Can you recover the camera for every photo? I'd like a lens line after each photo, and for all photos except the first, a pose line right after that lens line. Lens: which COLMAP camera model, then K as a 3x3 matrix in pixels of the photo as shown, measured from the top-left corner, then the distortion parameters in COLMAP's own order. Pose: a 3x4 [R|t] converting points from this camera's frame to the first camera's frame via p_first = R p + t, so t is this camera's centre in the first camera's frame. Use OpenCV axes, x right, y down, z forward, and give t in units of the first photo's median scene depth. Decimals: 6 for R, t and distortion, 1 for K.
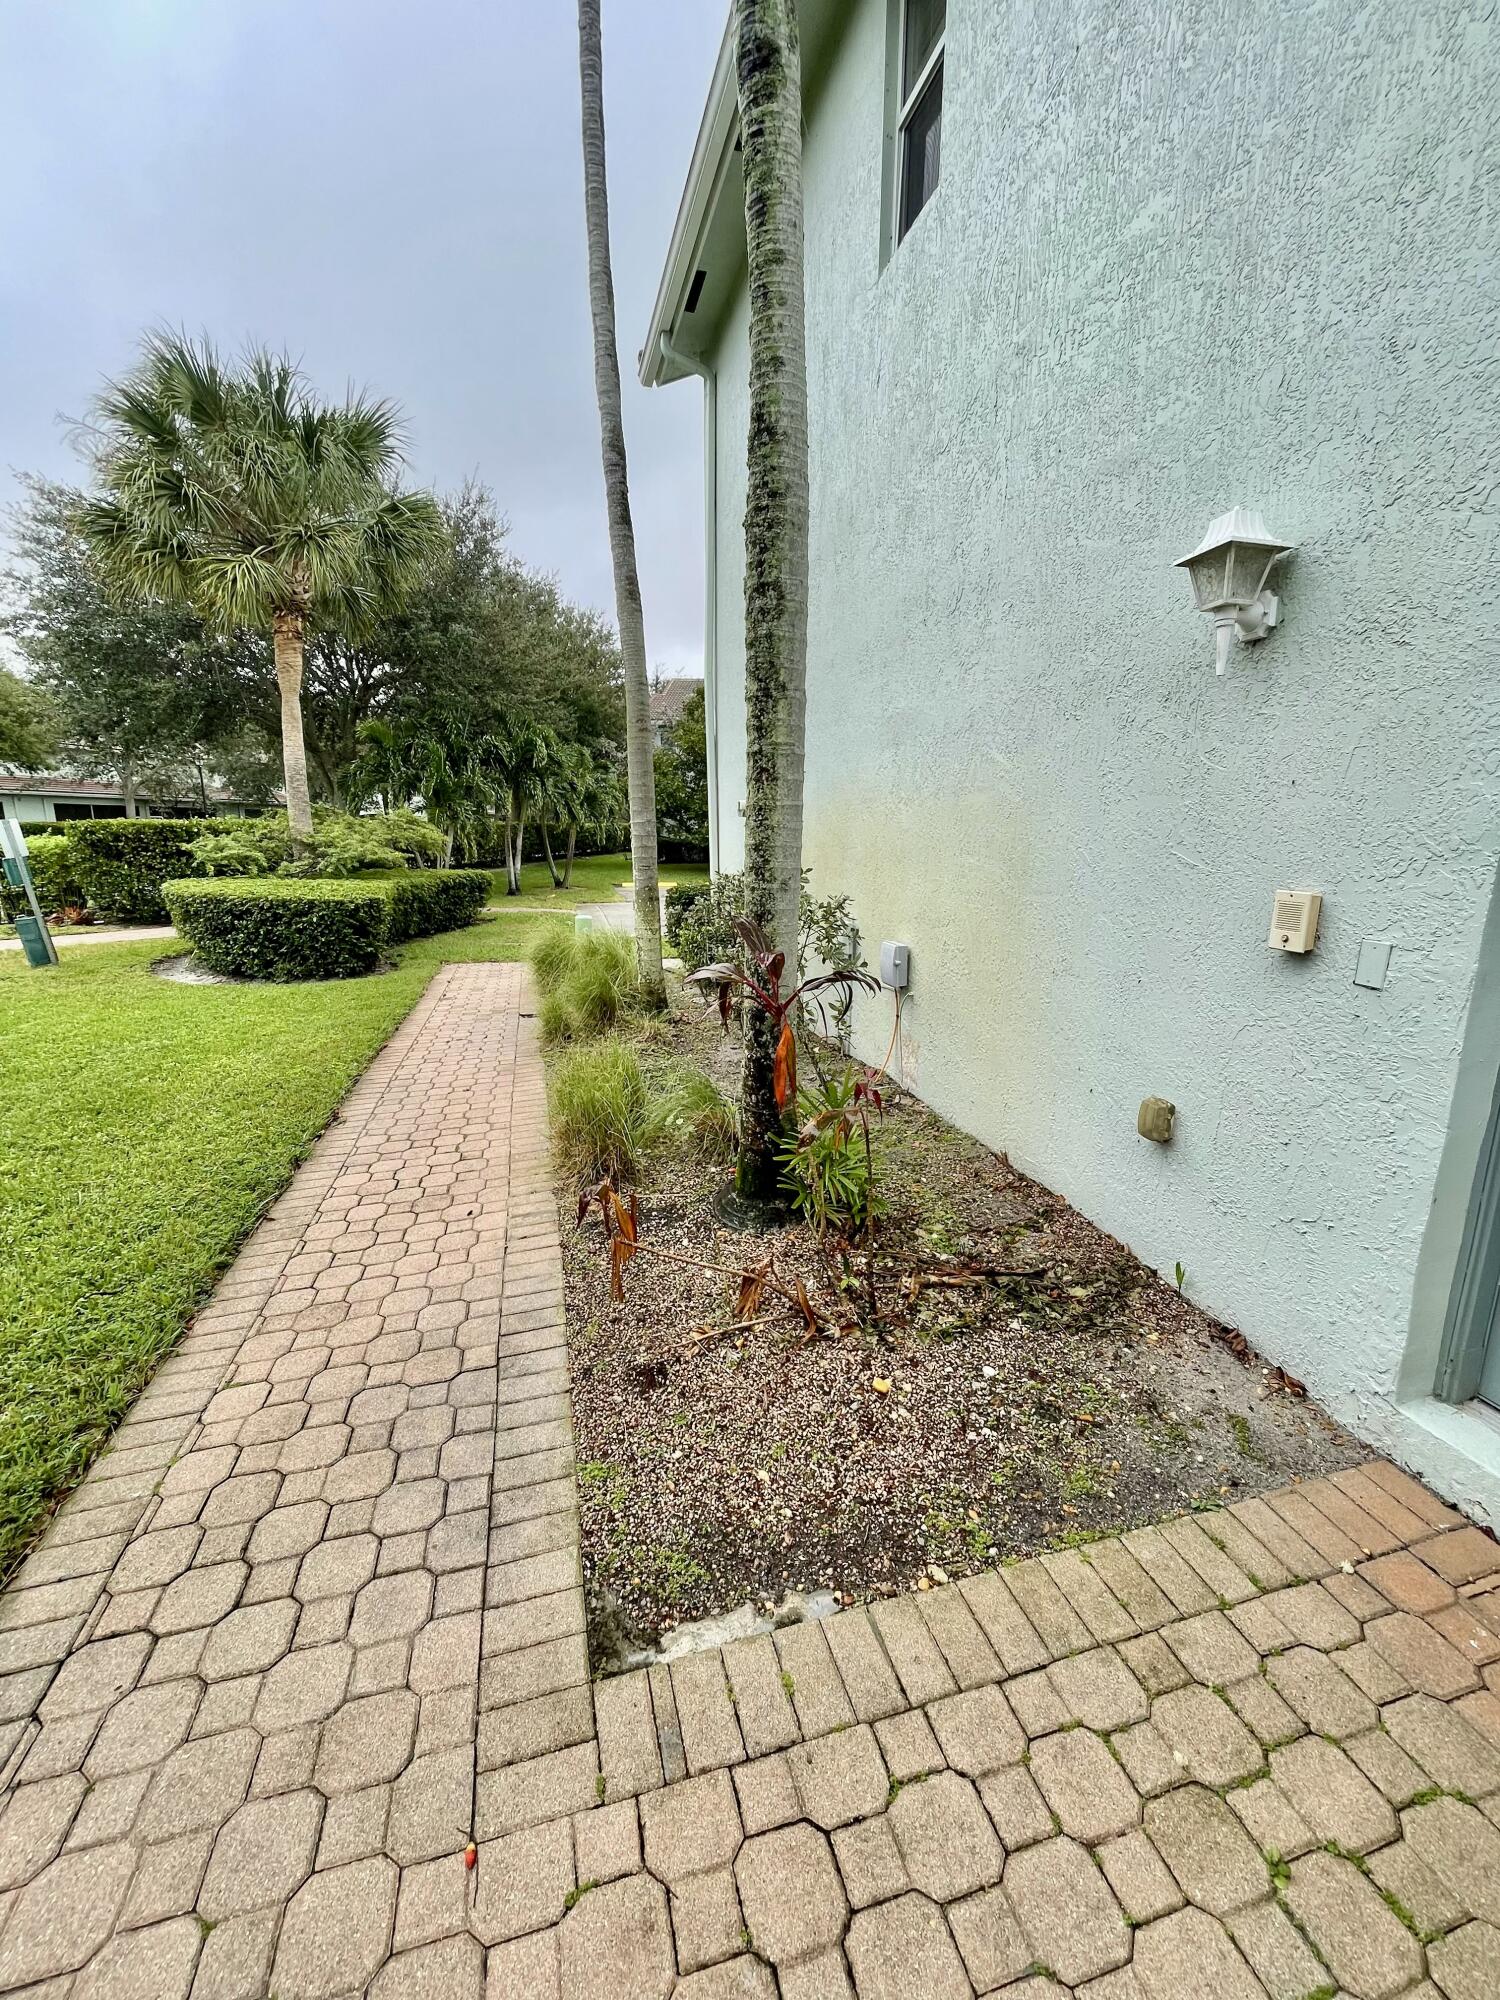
lens RADIAL K [[800.7, 0, 750.0], [0, 800.7, 1000.0], [0, 0, 1]] dist [0.000670, 0.000181]
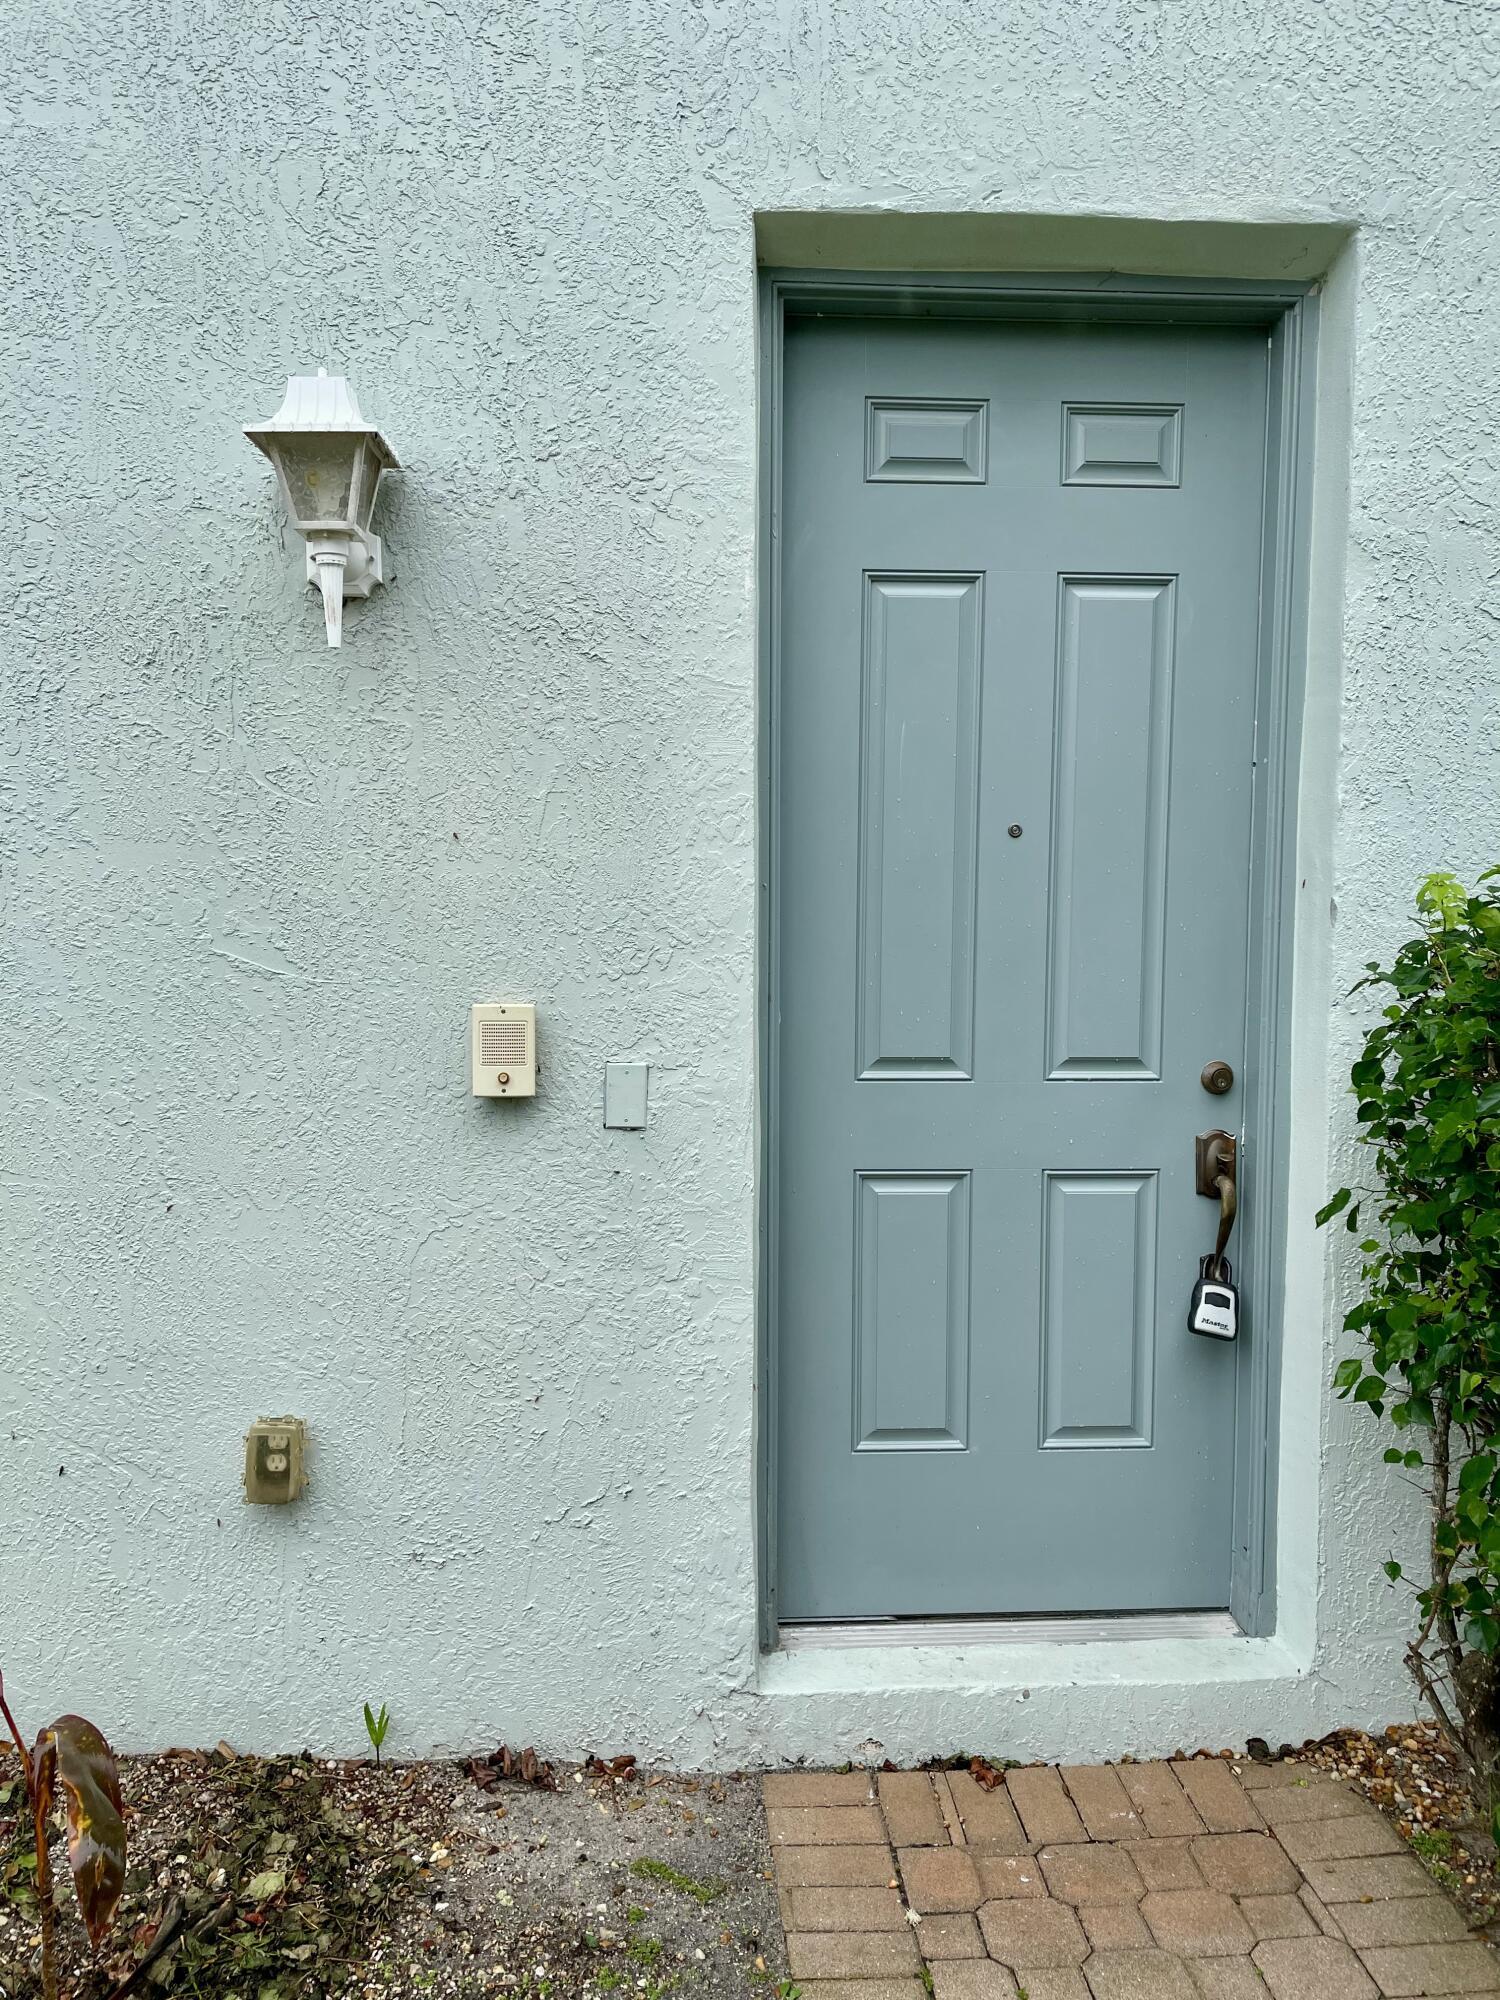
lens RADIAL K [[1494.7, 0, 750.0], [0, 1494.7, 1000.0], [0, 0, 1]] dist [0.101764, -0.124535]
pose [[0.214914, -0.081732, 0.973207, -0.434036], [0.204937, 0.978080, 0.036884, -0.140265], [-0.954889, 0.191520, 0.226953, 0.529161]]
